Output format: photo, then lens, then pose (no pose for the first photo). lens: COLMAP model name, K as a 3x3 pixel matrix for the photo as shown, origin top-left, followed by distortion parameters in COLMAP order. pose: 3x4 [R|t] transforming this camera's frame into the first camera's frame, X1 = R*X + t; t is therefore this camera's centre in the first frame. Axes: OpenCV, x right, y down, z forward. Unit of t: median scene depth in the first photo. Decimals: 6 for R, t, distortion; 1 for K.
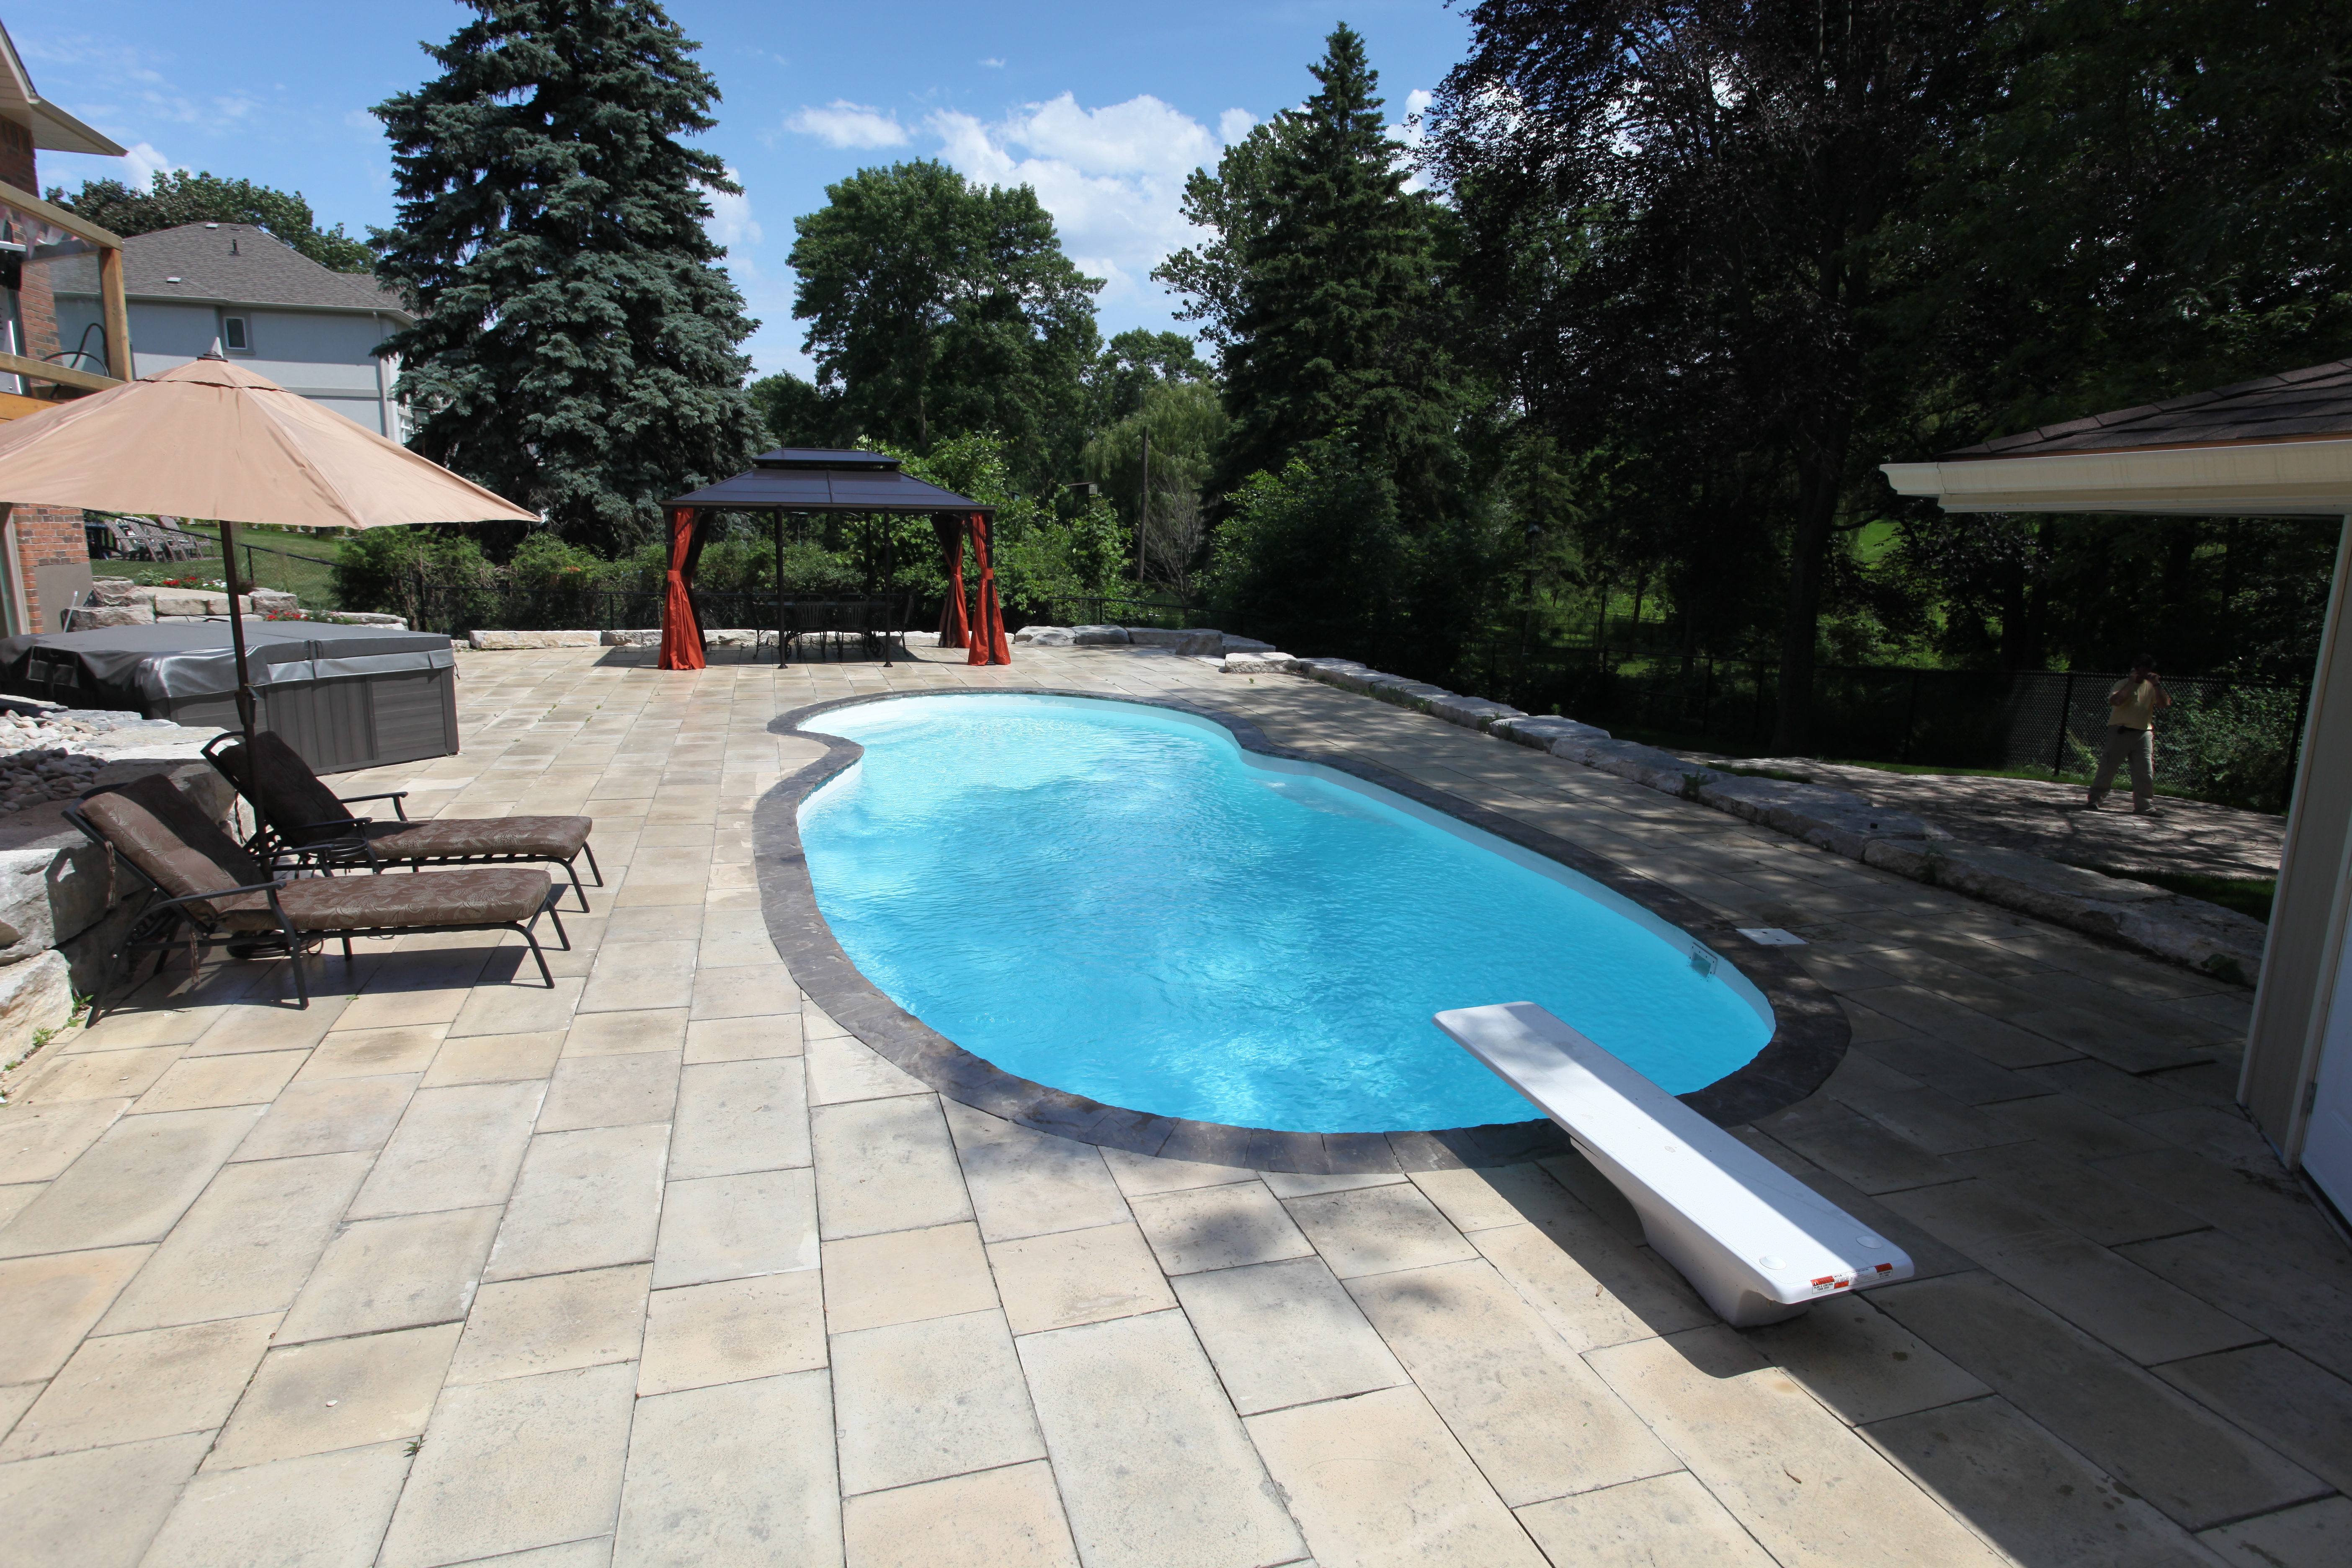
lens RADIAL K [[1304.7, 0, 1176.0], [0, 1304.7, 784.0], [0, 0, 1]] dist [-0.040091, 0.001639]
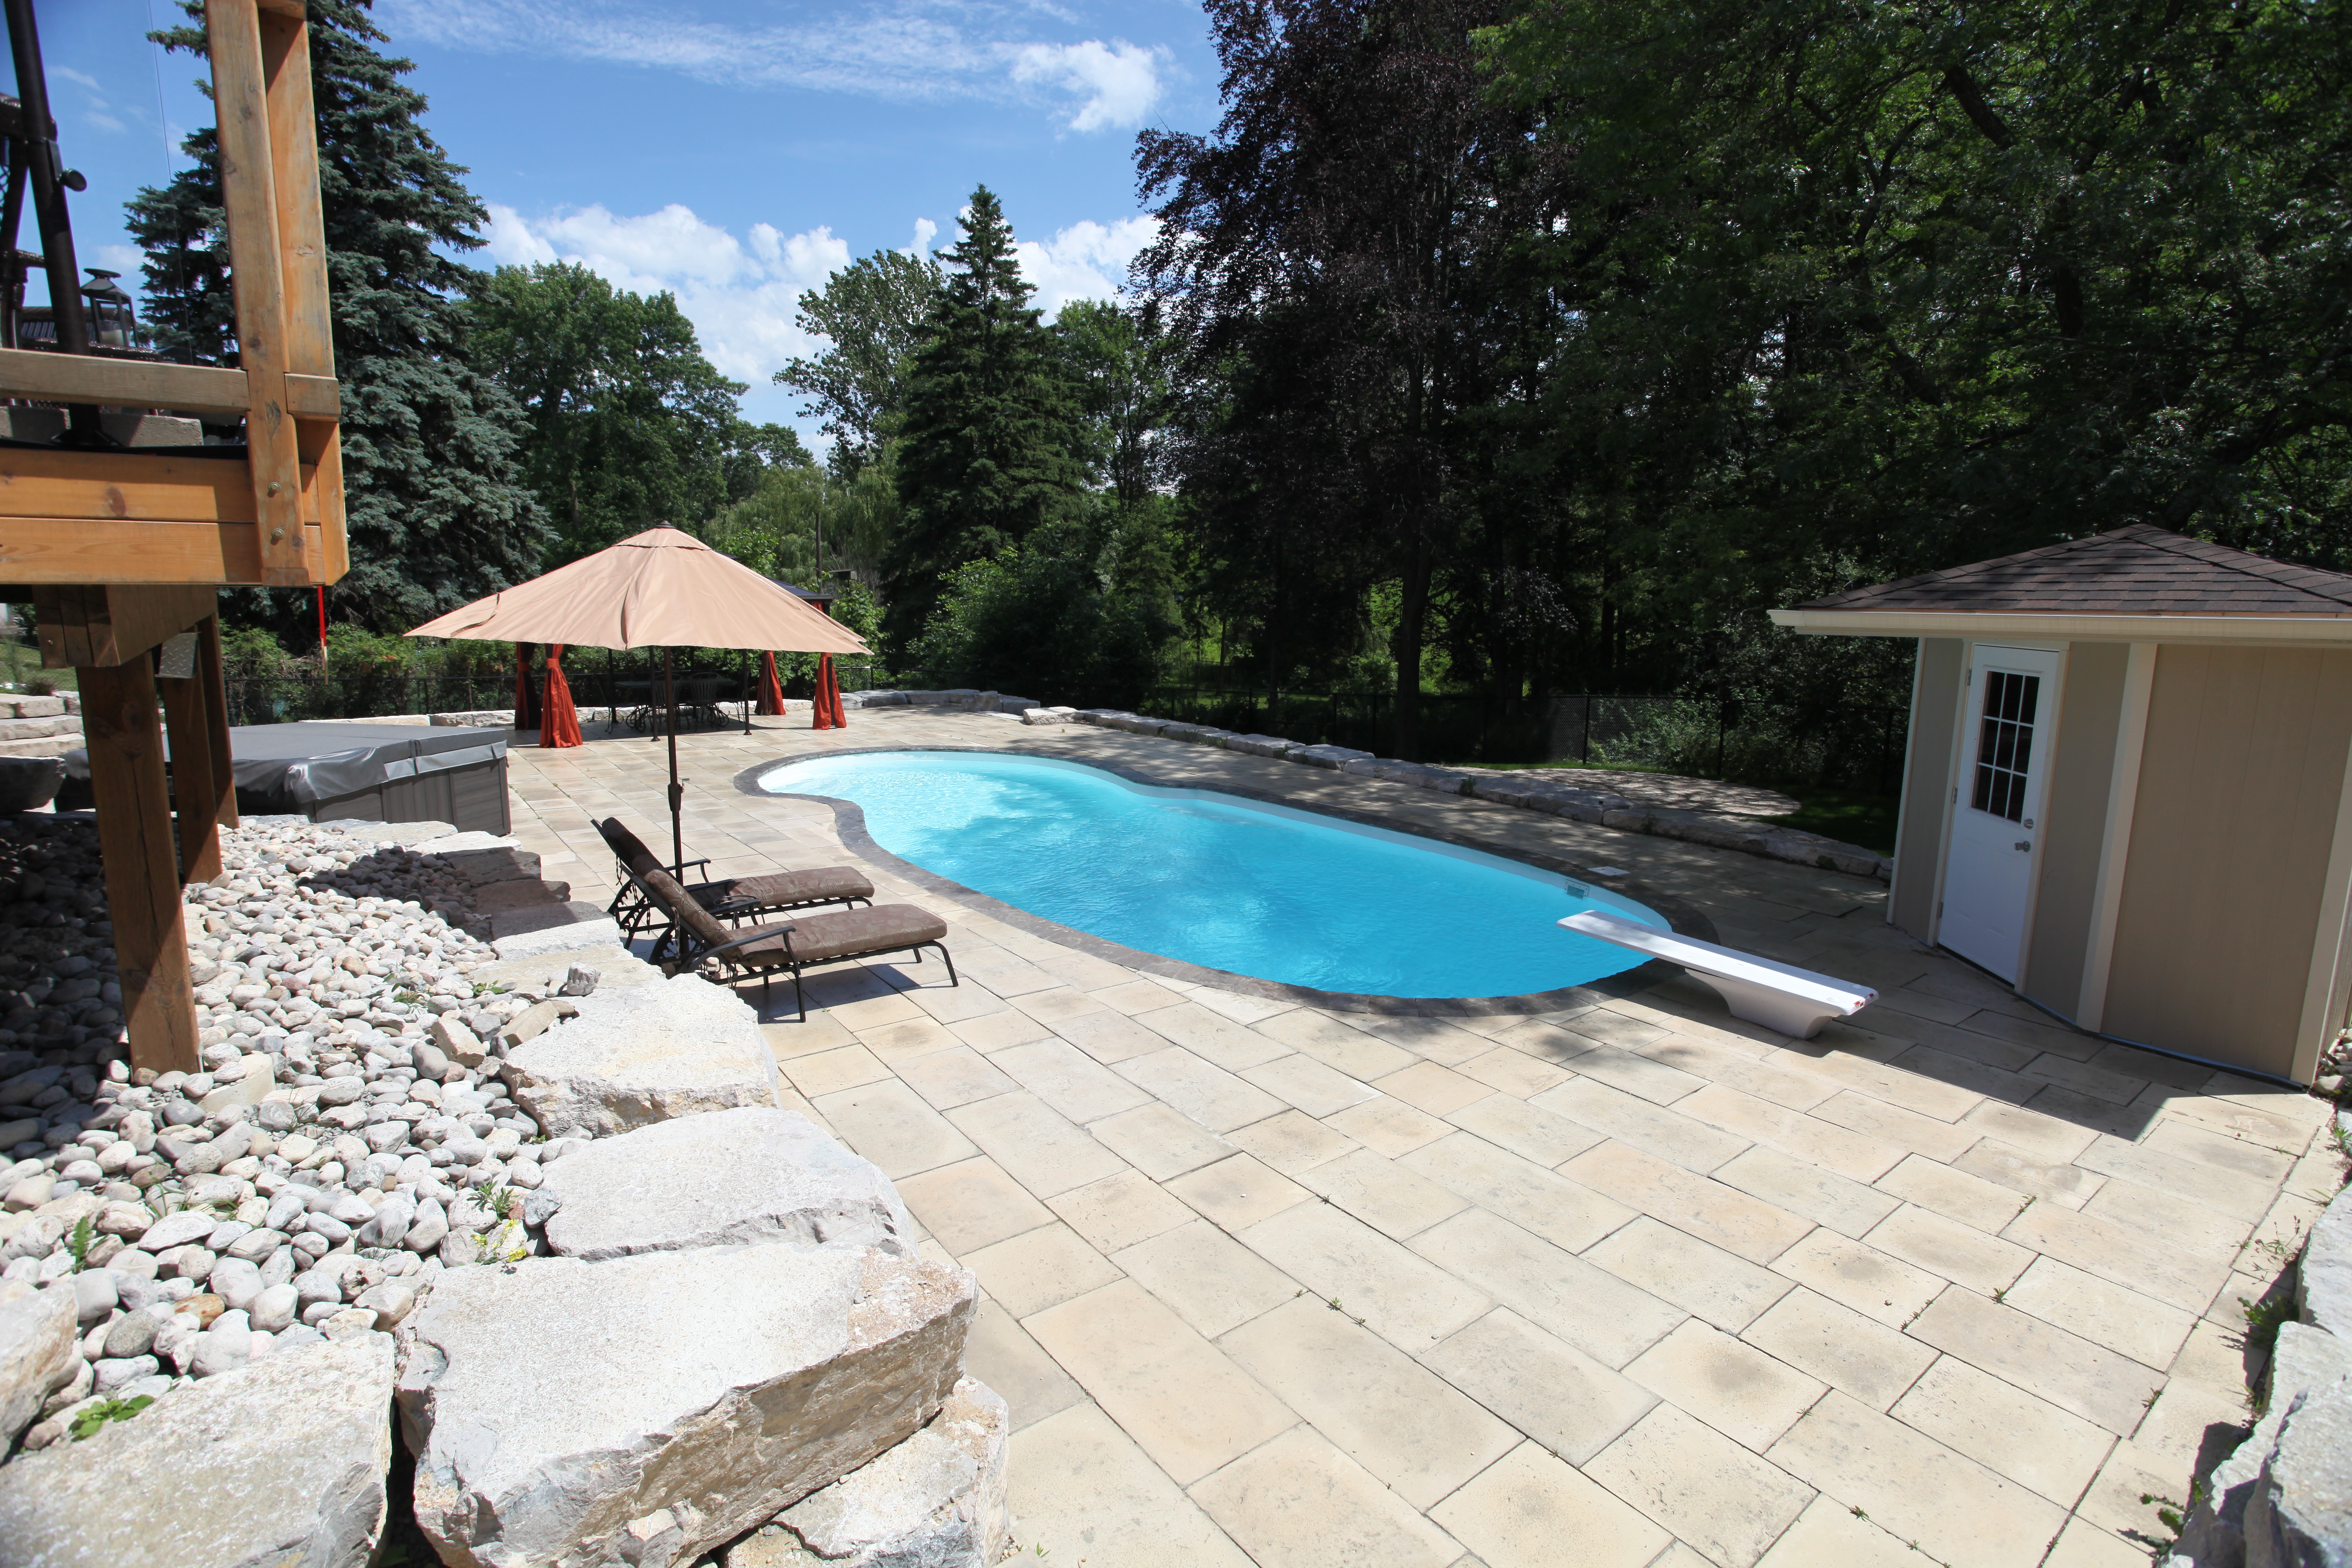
lens RADIAL K [[1126.7, 0, 1176.0], [0, 1126.7, 784.0], [0, 0, 1]] dist [-0.063535, 0.020800]
pose [[0.939822, -0.067535, 0.334924, -0.162767], [0.075041, 0.997135, -0.009506, -0.006551], [-0.333323, 0.034067, 0.942197, -0.050868]]
